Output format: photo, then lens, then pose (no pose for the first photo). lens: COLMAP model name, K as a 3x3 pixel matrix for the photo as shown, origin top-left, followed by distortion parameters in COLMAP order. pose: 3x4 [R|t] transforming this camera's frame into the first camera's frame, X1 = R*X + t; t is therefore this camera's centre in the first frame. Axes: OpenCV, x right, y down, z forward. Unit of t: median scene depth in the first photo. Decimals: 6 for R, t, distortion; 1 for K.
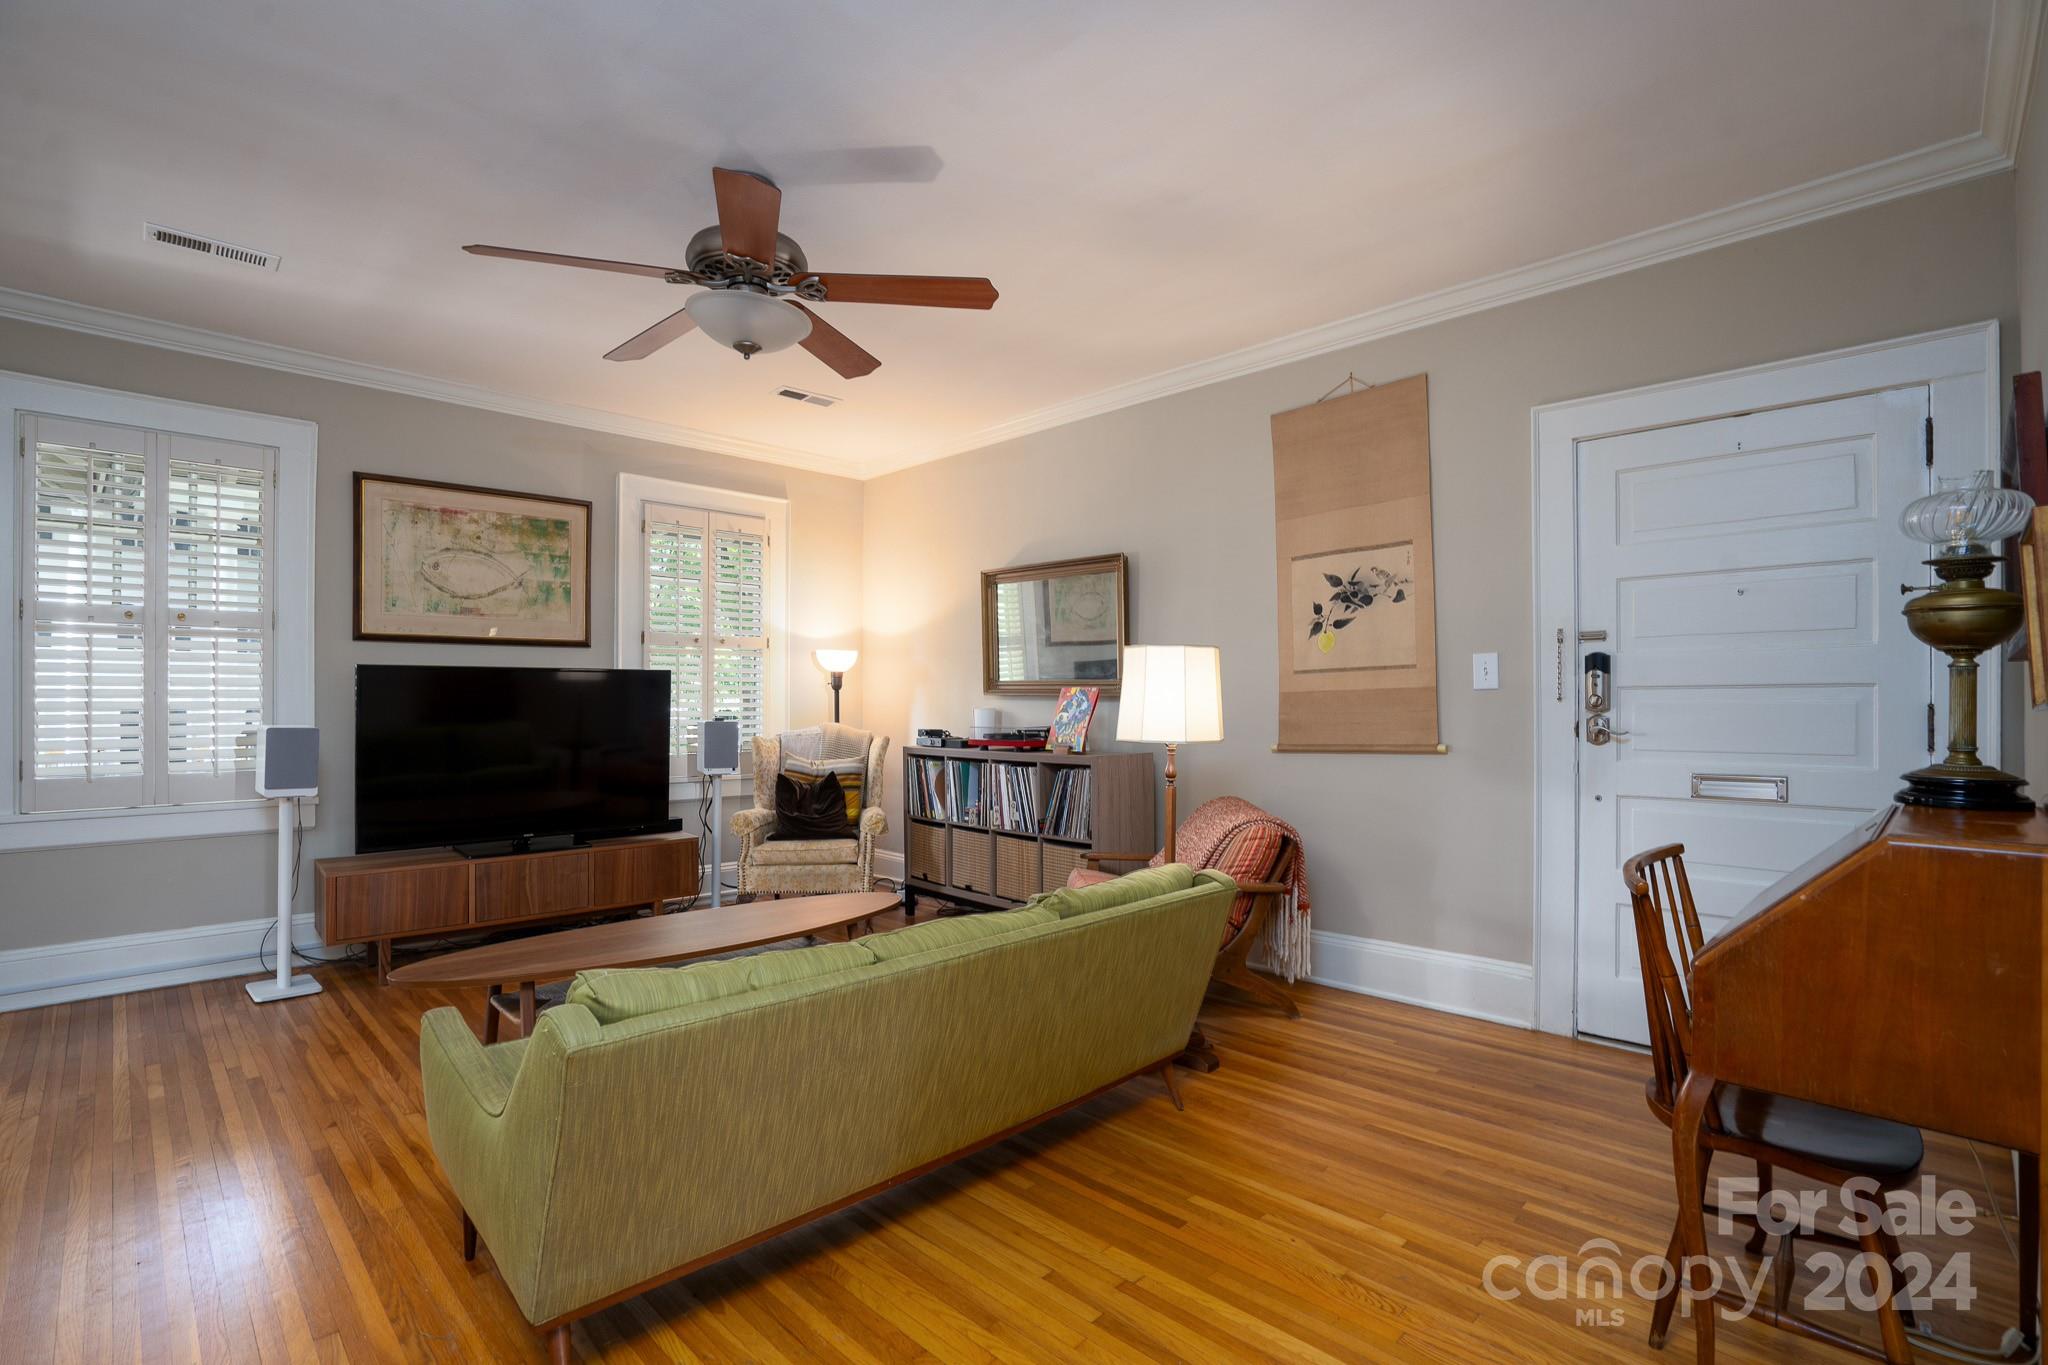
lens RADIAL K [[918.5, 0, 1019.3], [0, 918.5, 702.1], [0, 0, 1]] dist [-0.067155, 0.036335]
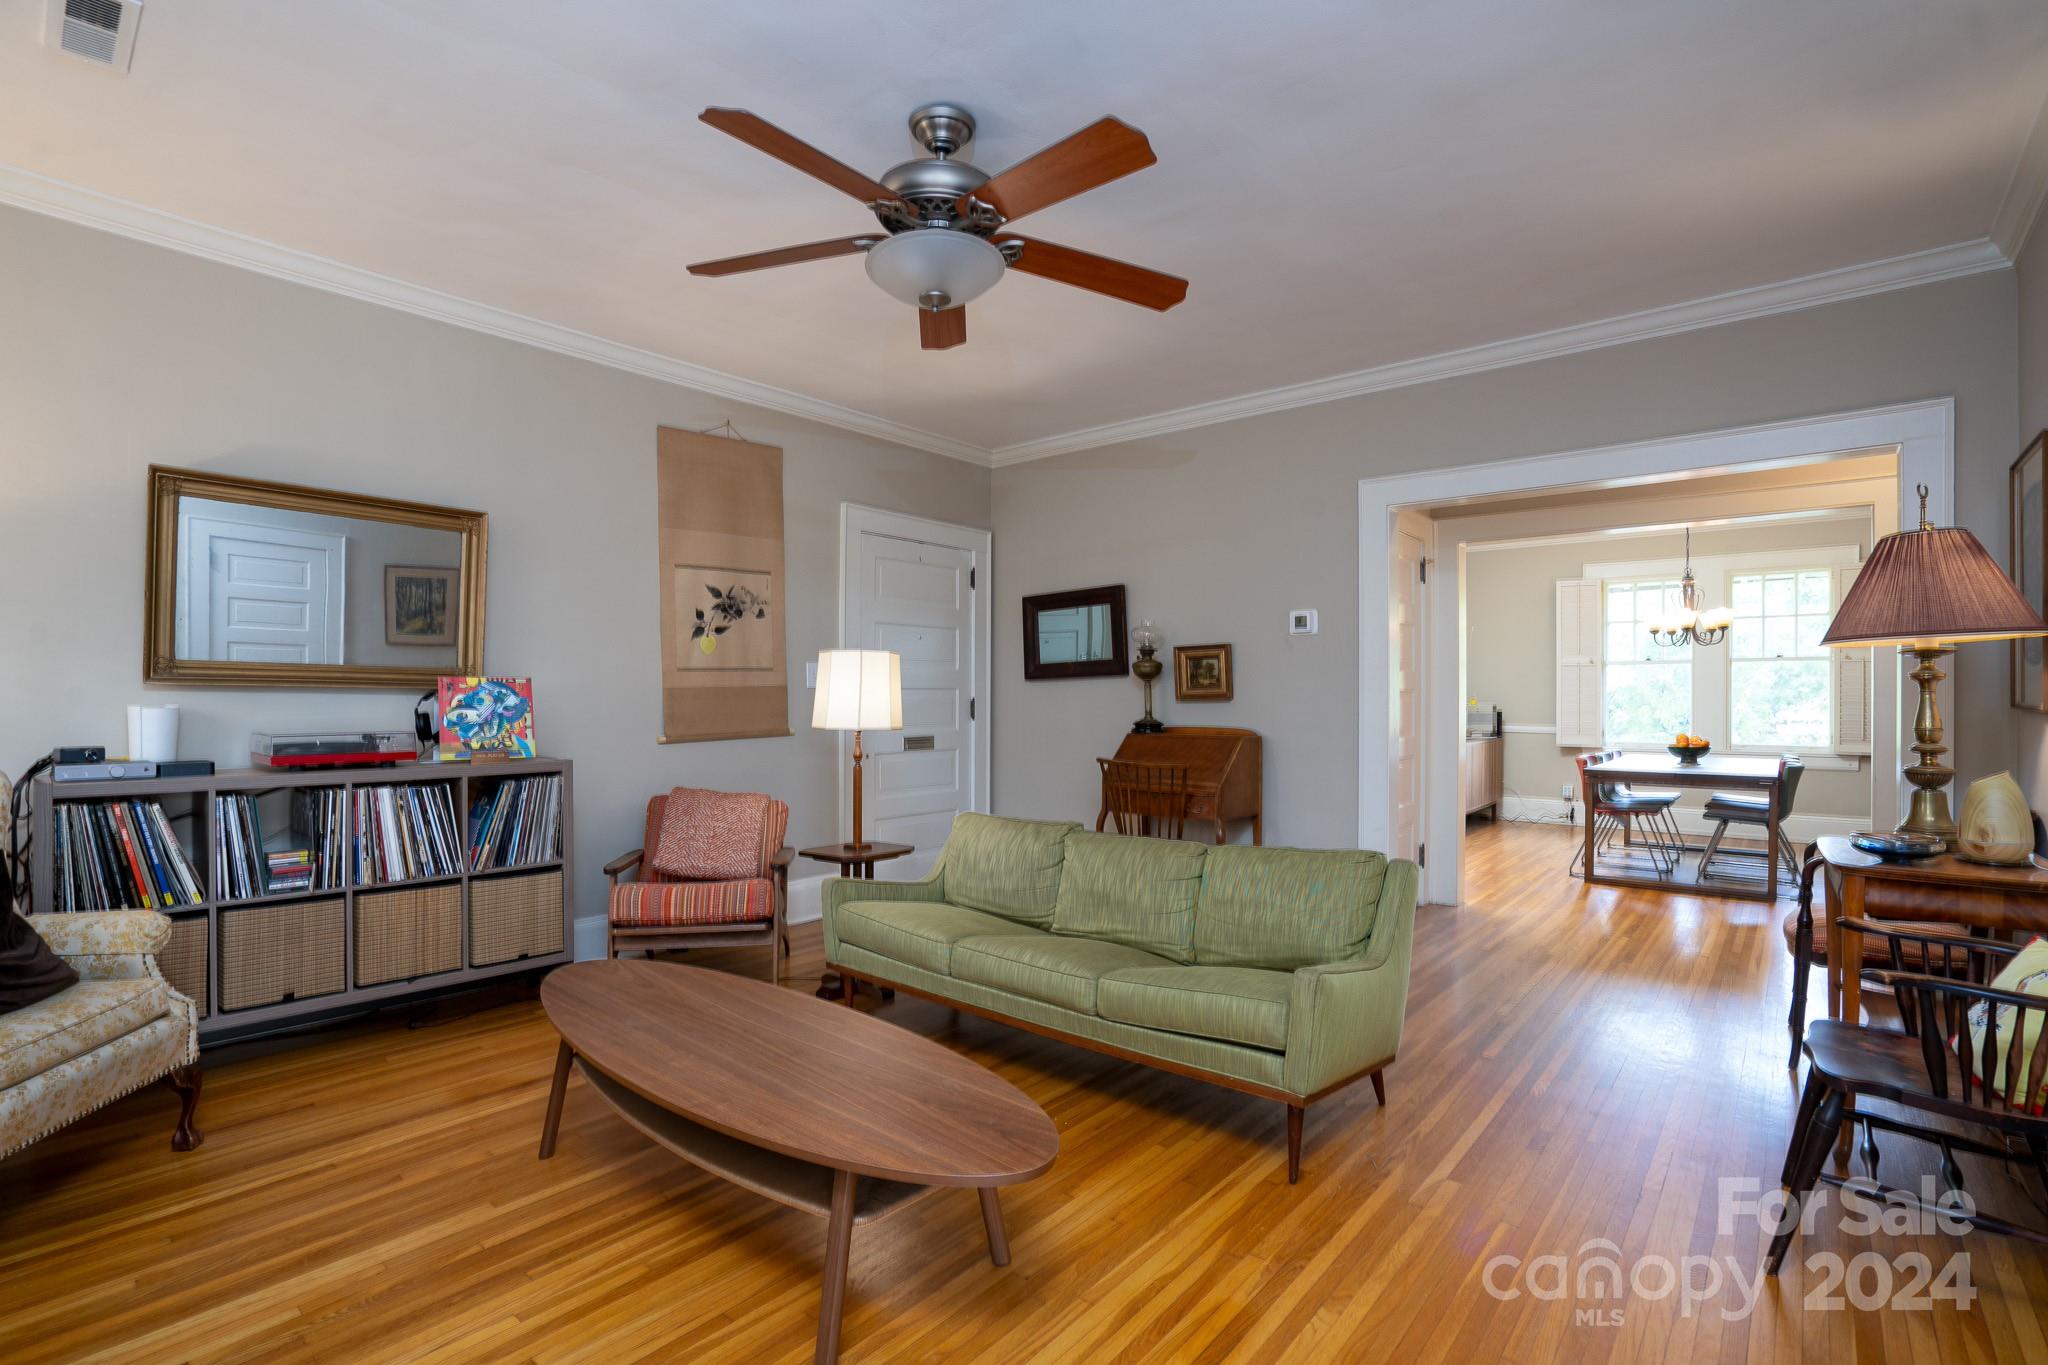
lens RADIAL K [[961.8, 0, 970.8], [0, 961.8, 700.6], [0, 0, 1]] dist [-0.078331, 0.026005]
pose [[-0.039533, -0.002906, 0.999214, -0.982175], [-0.001623, 0.999995, 0.002844, 0.001091], [-0.999217, -0.001509, -0.039538, 0.797644]]
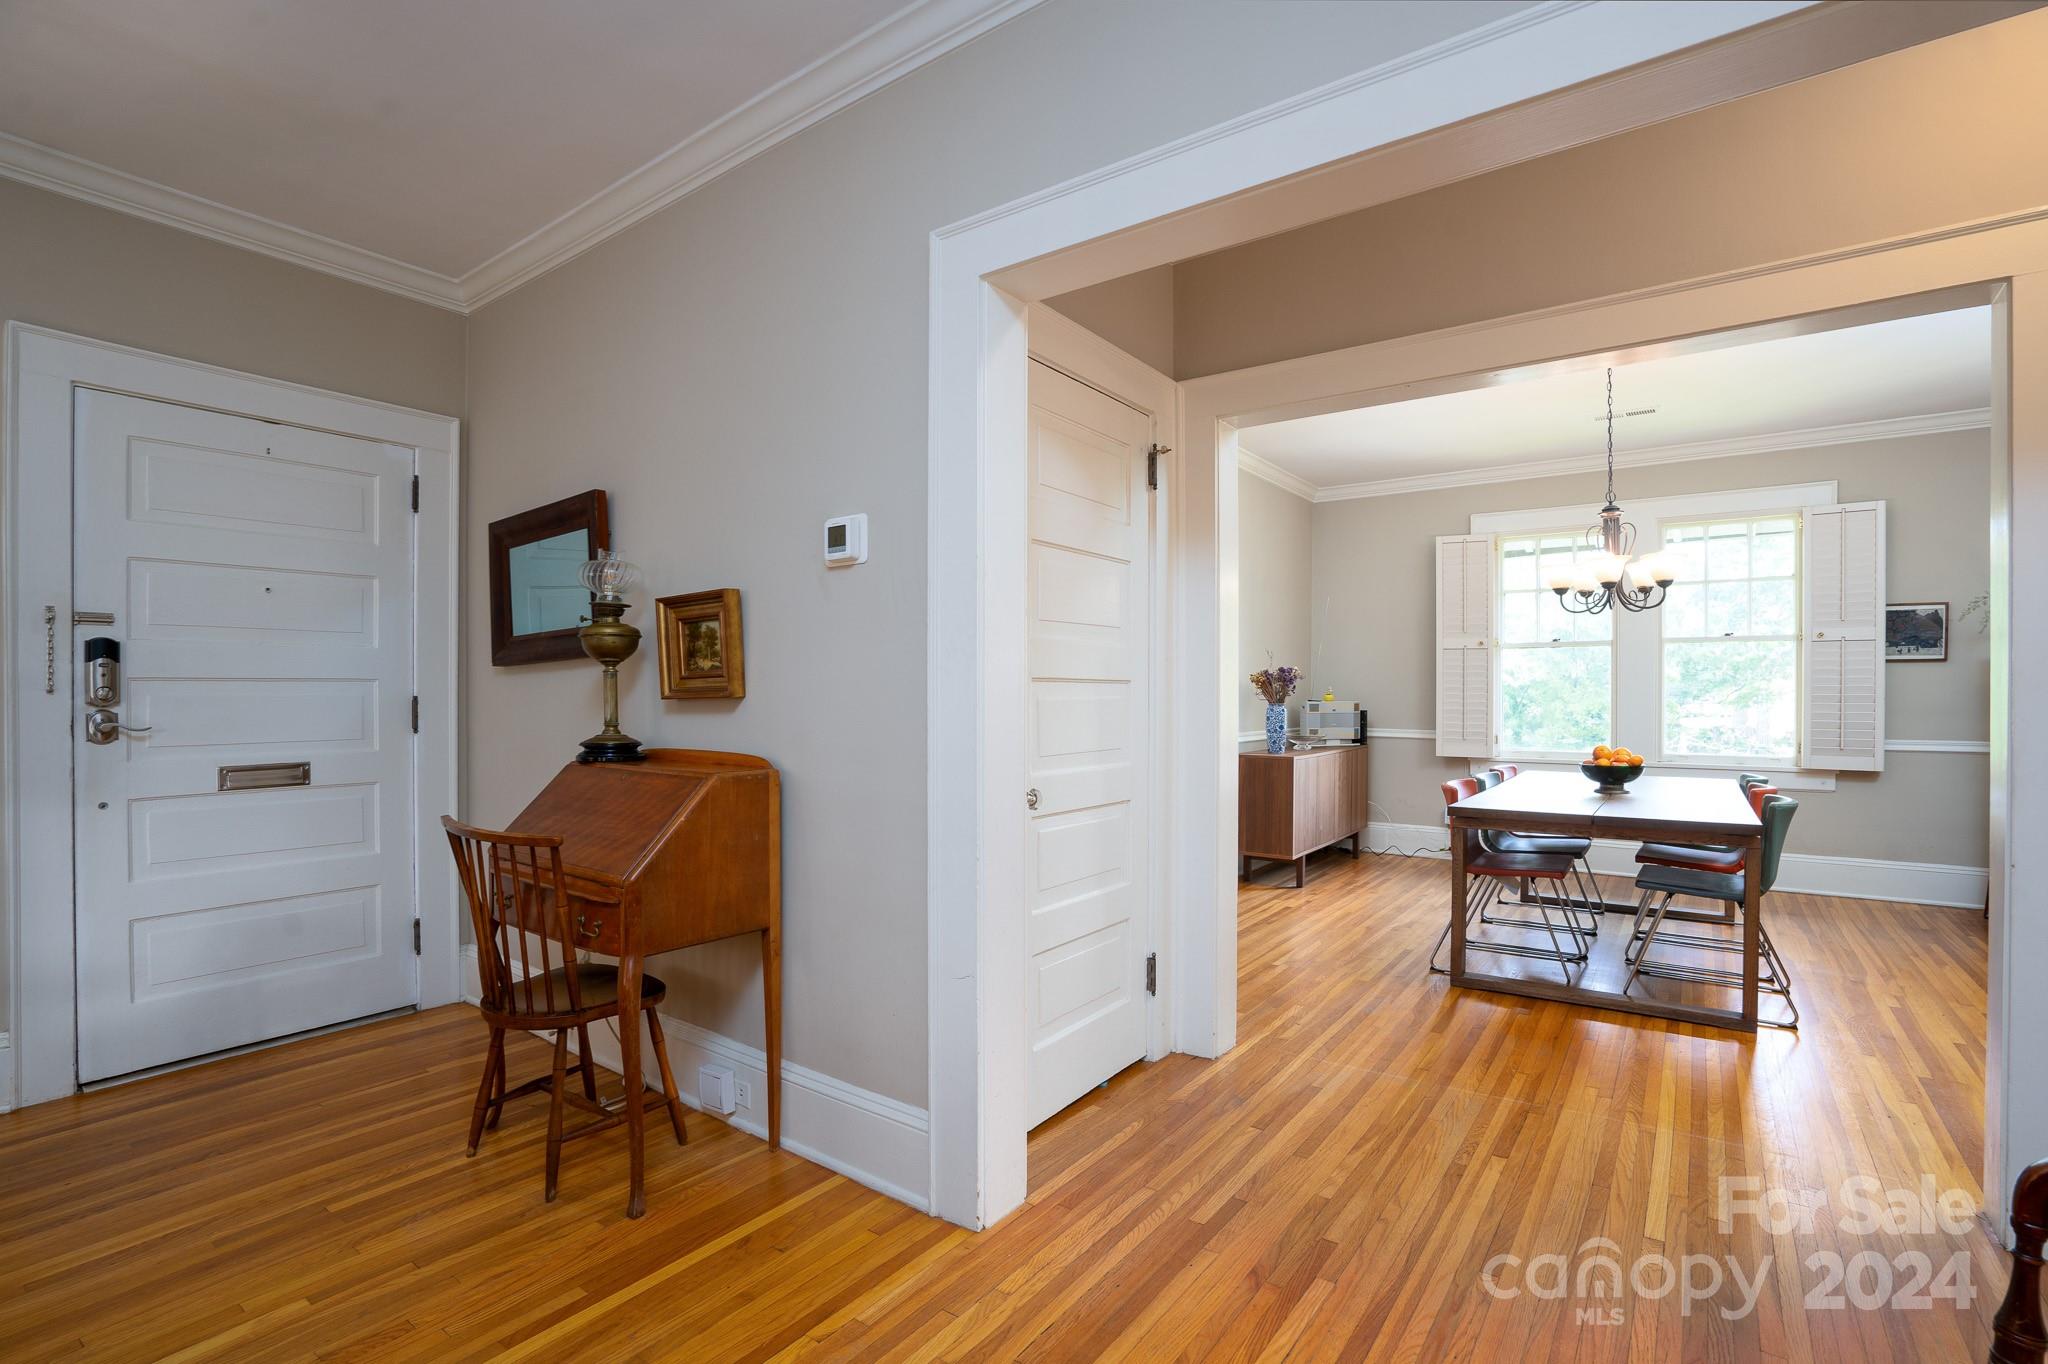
lens RADIAL K [[961.8, 0, 970.8], [0, 961.8, 700.1], [0, 0, 1]] dist [-0.078331, 0.026005]
pose [[-0.106339, -0.007144, 0.994304, -0.315459], [0.000351, 0.999974, 0.007222, -0.001164], [-0.994330, 0.001117, -0.106333, 0.254356]]
